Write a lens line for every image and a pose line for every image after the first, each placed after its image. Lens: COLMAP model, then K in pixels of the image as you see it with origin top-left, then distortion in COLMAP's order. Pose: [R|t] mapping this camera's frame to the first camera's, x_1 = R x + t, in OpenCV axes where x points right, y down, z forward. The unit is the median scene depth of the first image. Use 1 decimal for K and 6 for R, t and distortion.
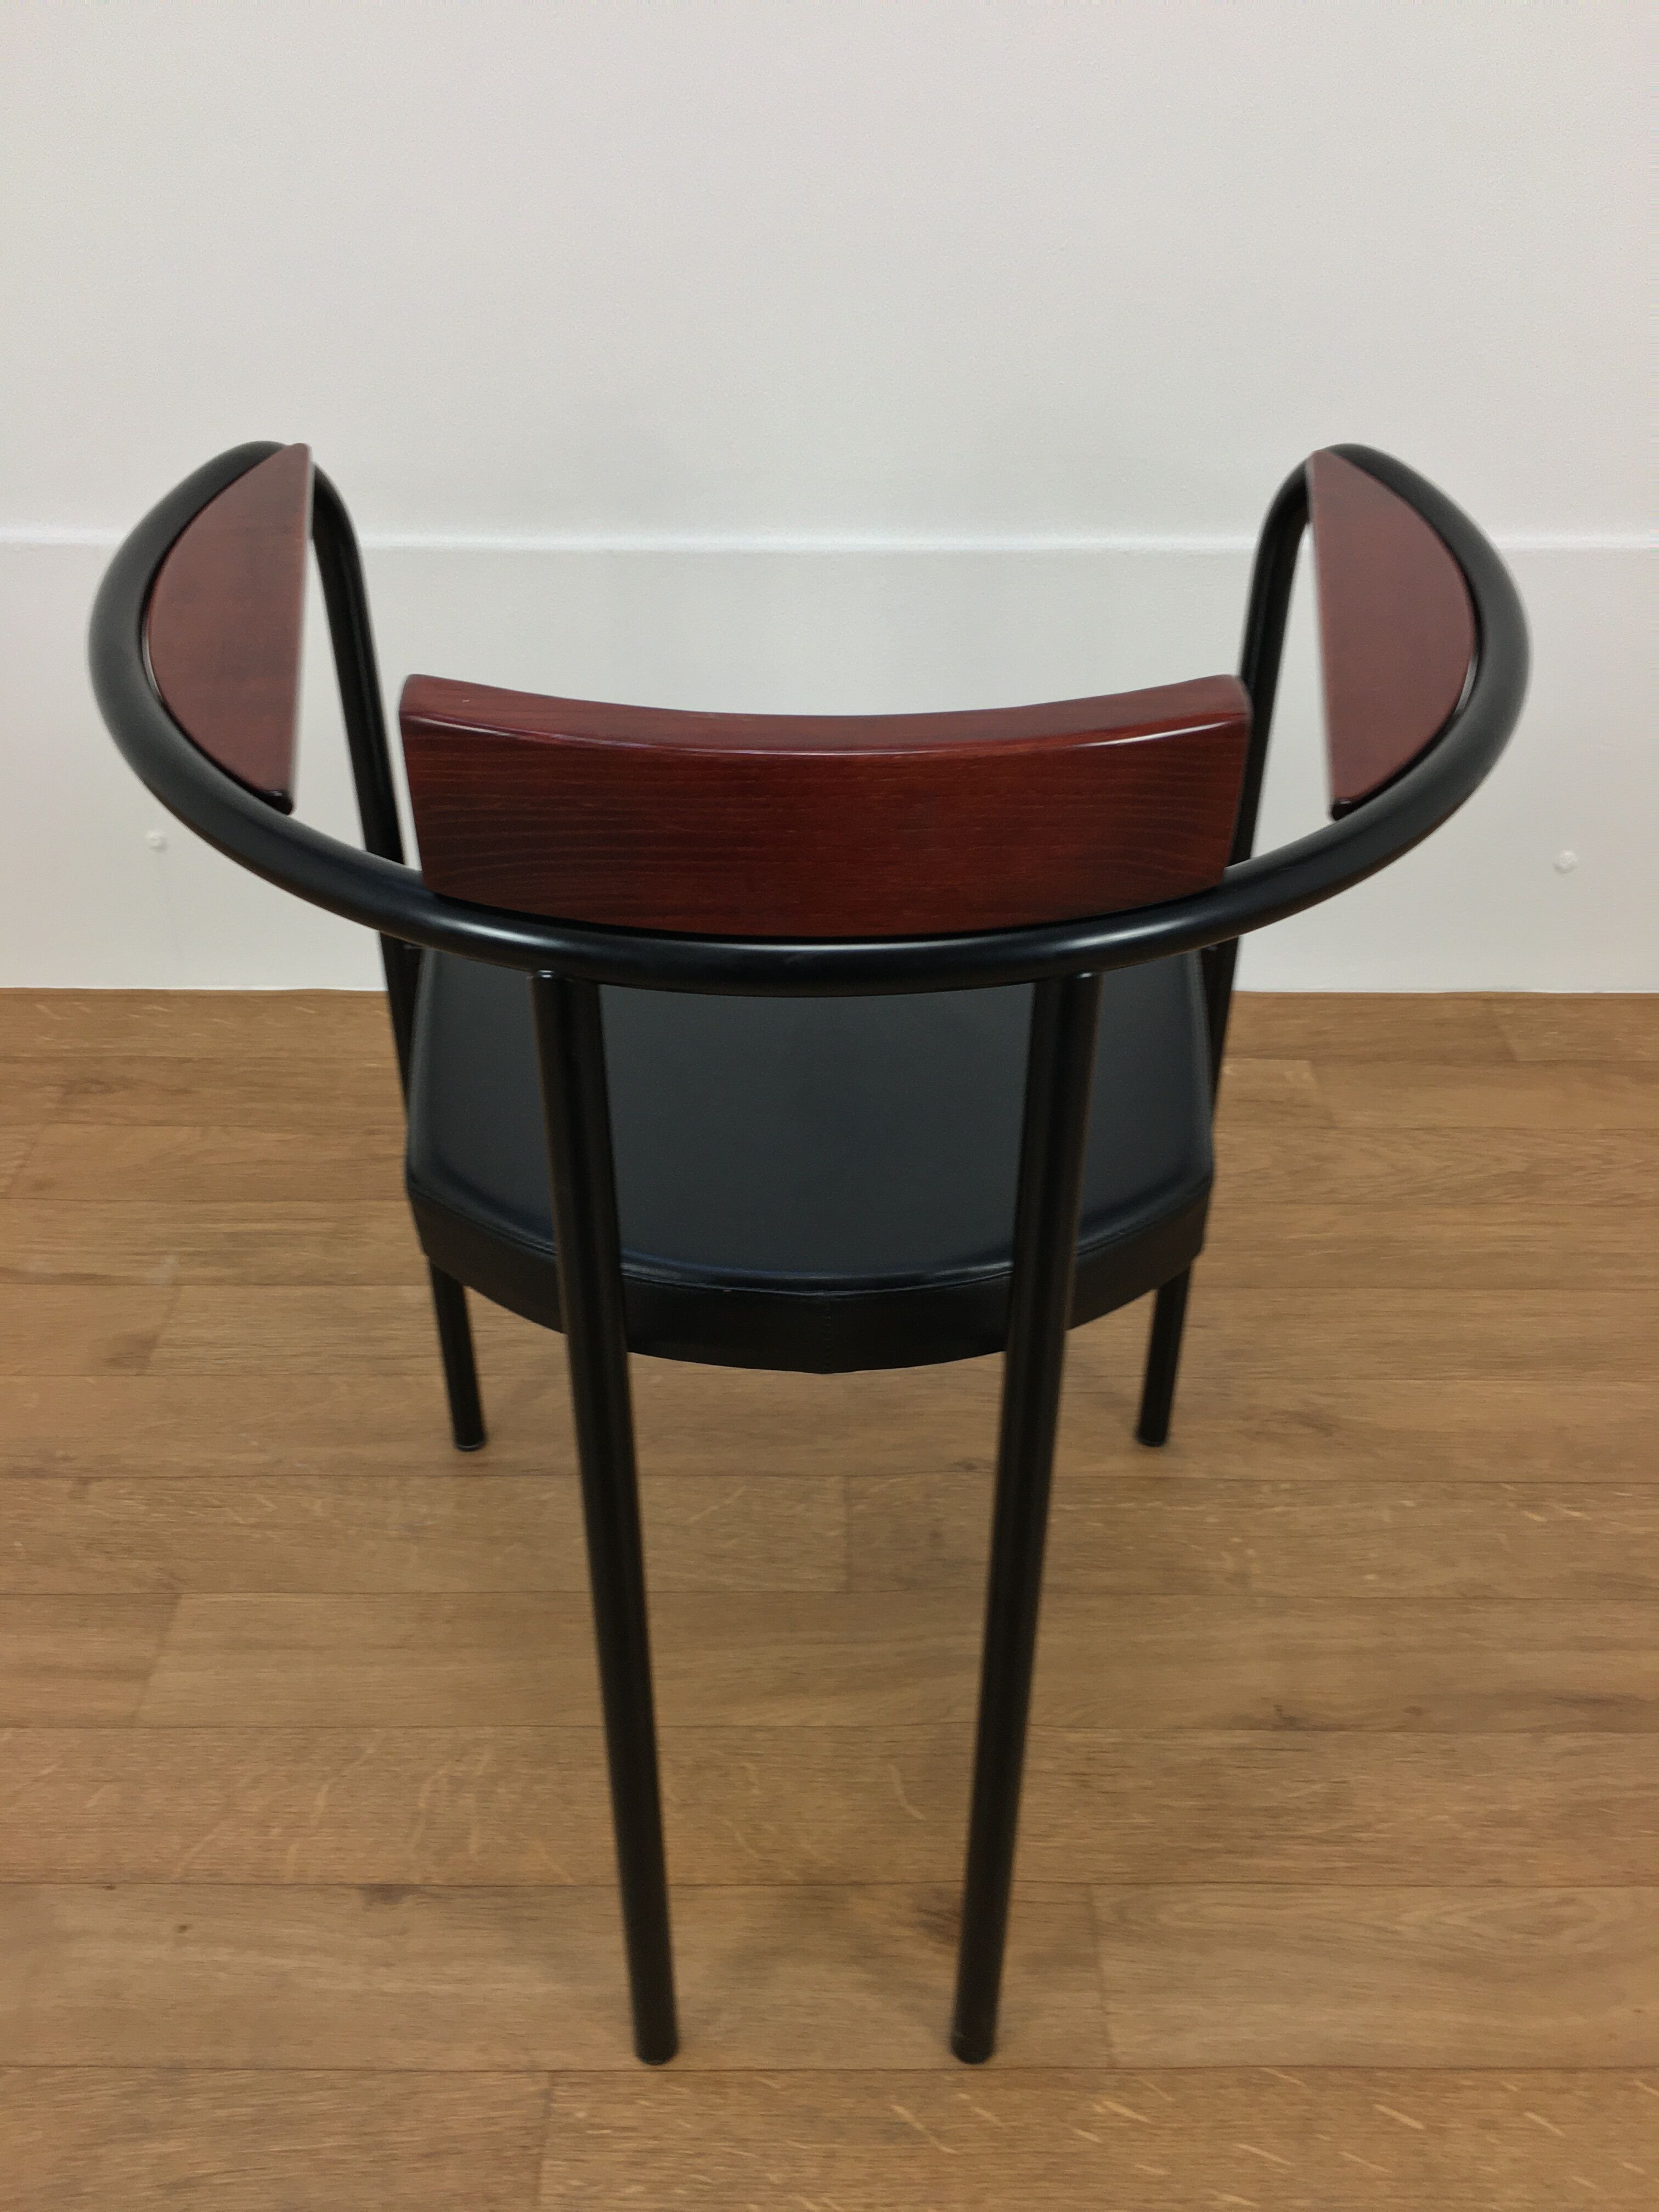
lens RADIAL K [[1904.3, 0, 834.3], [0, 1904.3, 1094.9], [0, 0, 1]] dist [0.074333, -0.125197]
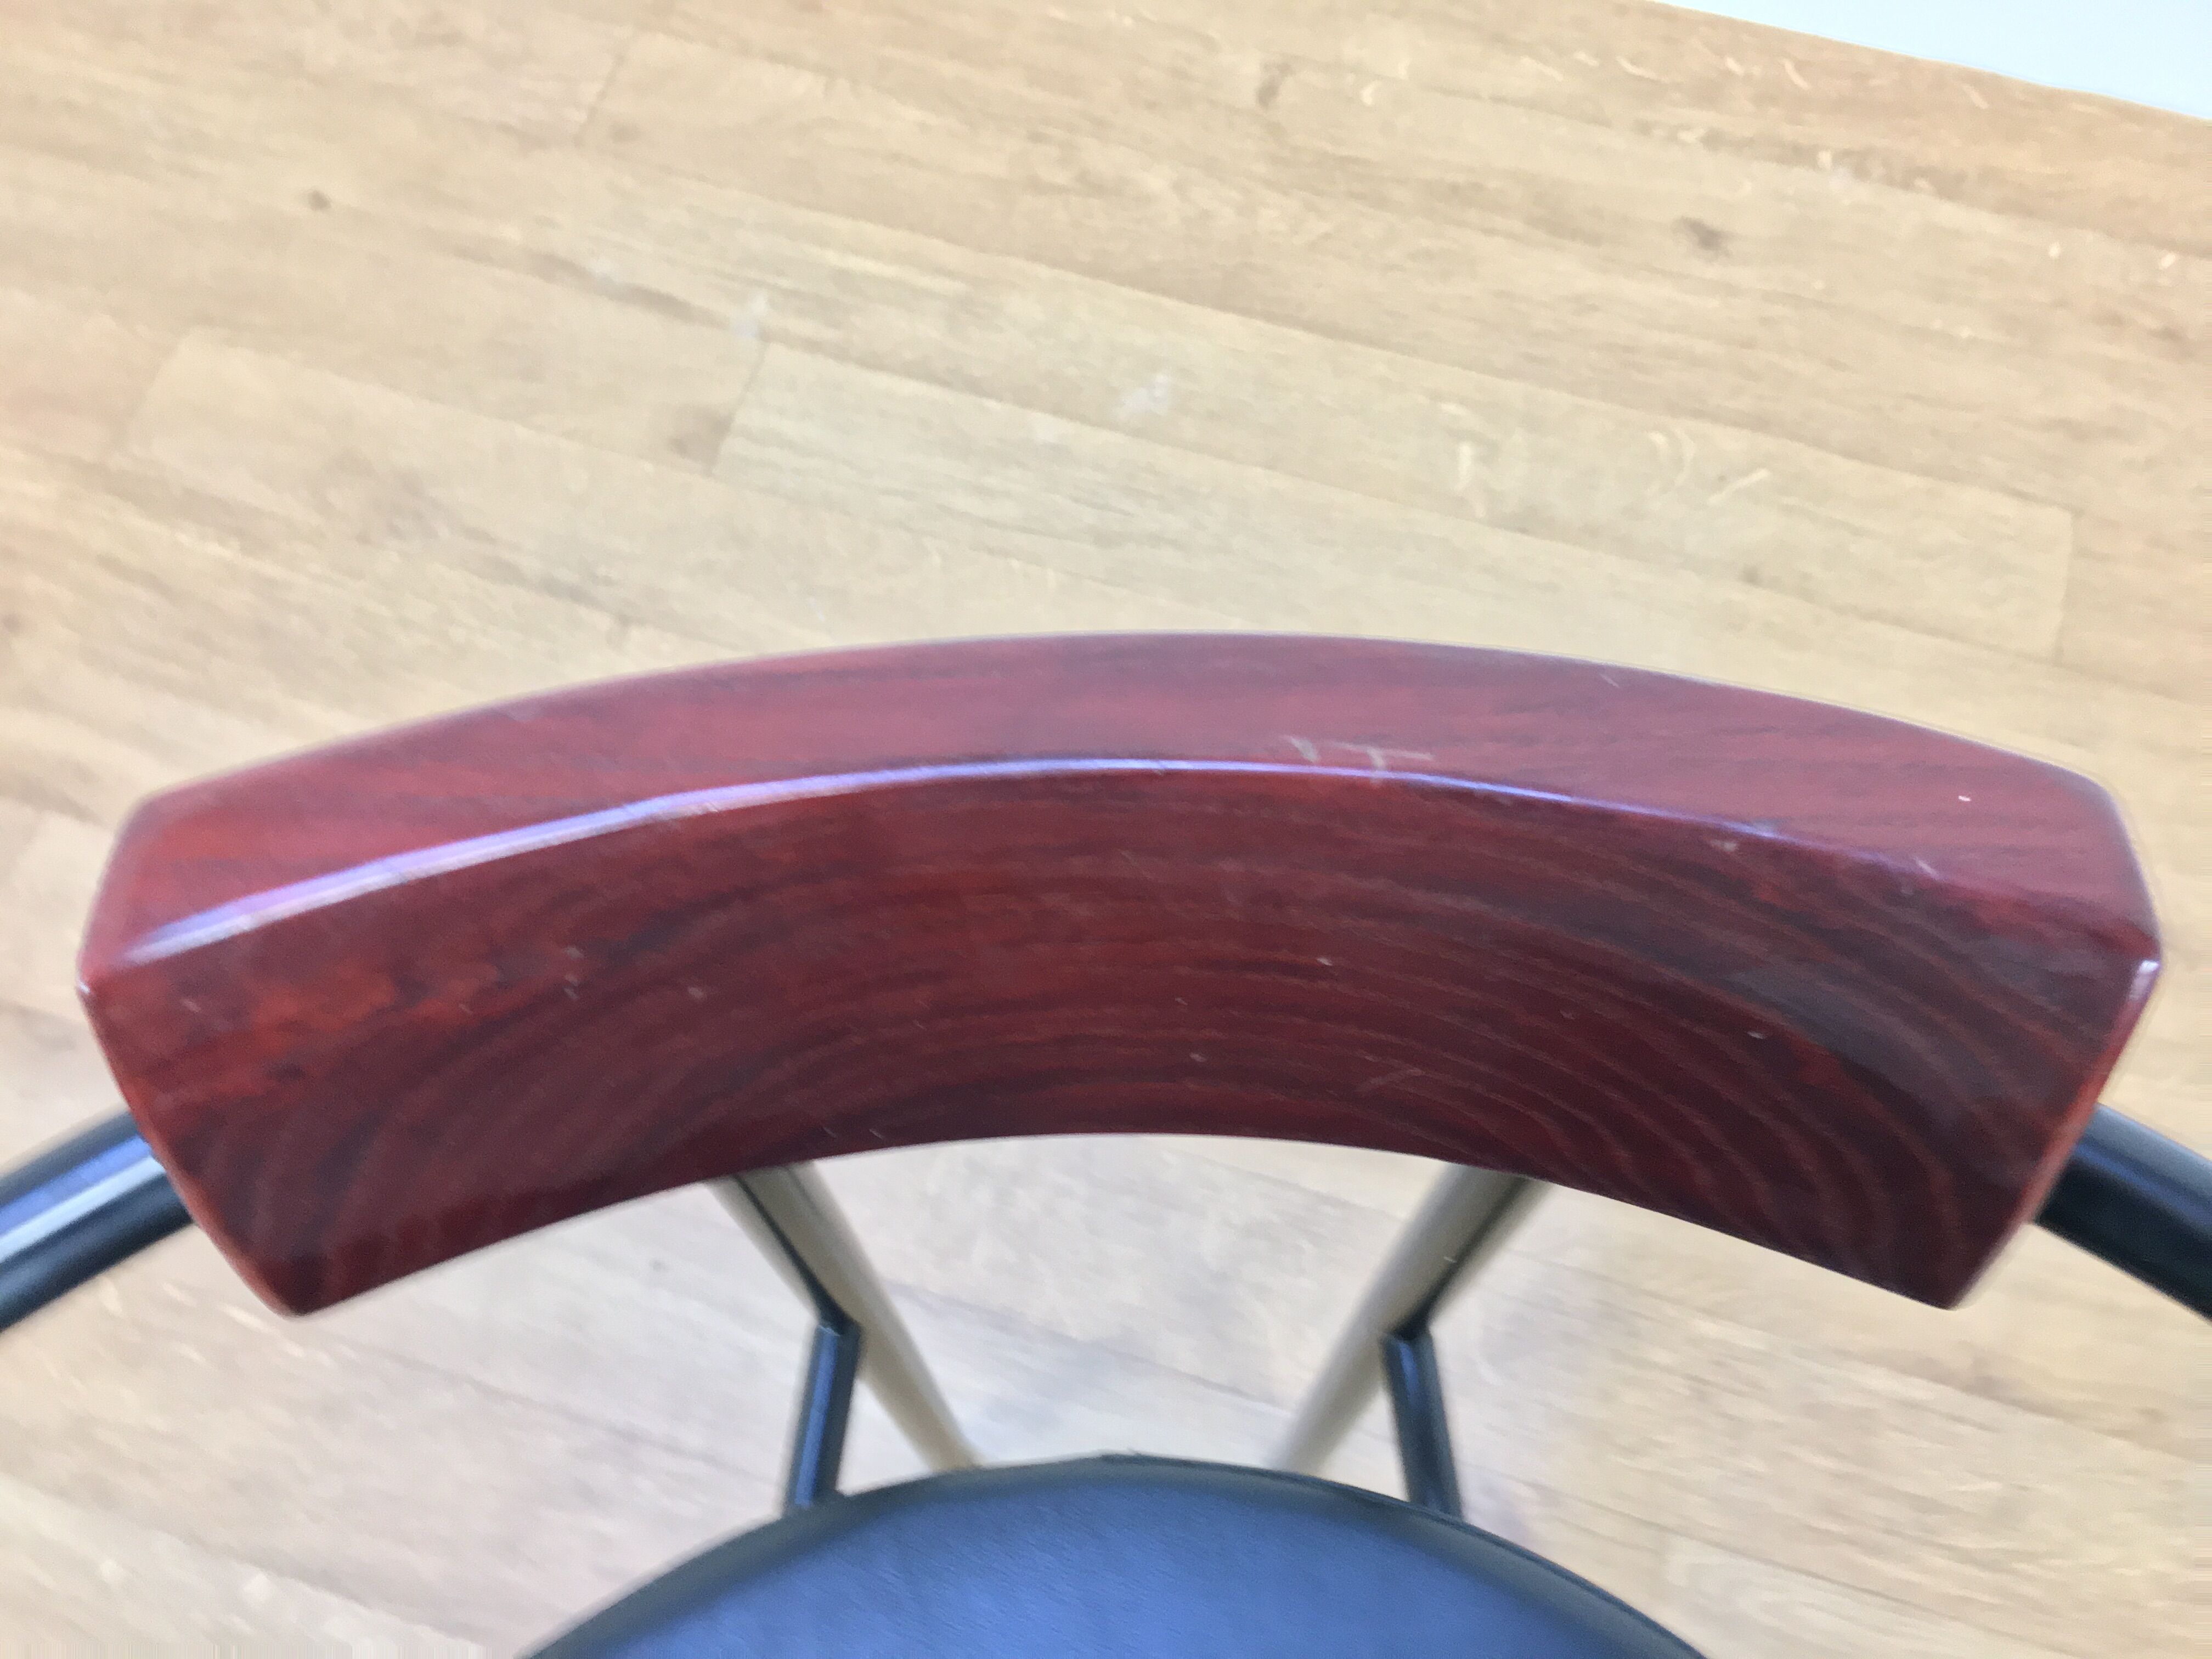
lens RADIAL K [[1904.3, 0, 1098.2], [0, 1904.3, 831.3], [0, 0, 1]] dist [0.074333, -0.125197]
pose [[0.953804, 0.269394, -0.132981, -0.066186], [-0.159368, 0.828925, 0.536177, -0.223735], [0.254674, -0.490215, 0.833565, 0.351123]]
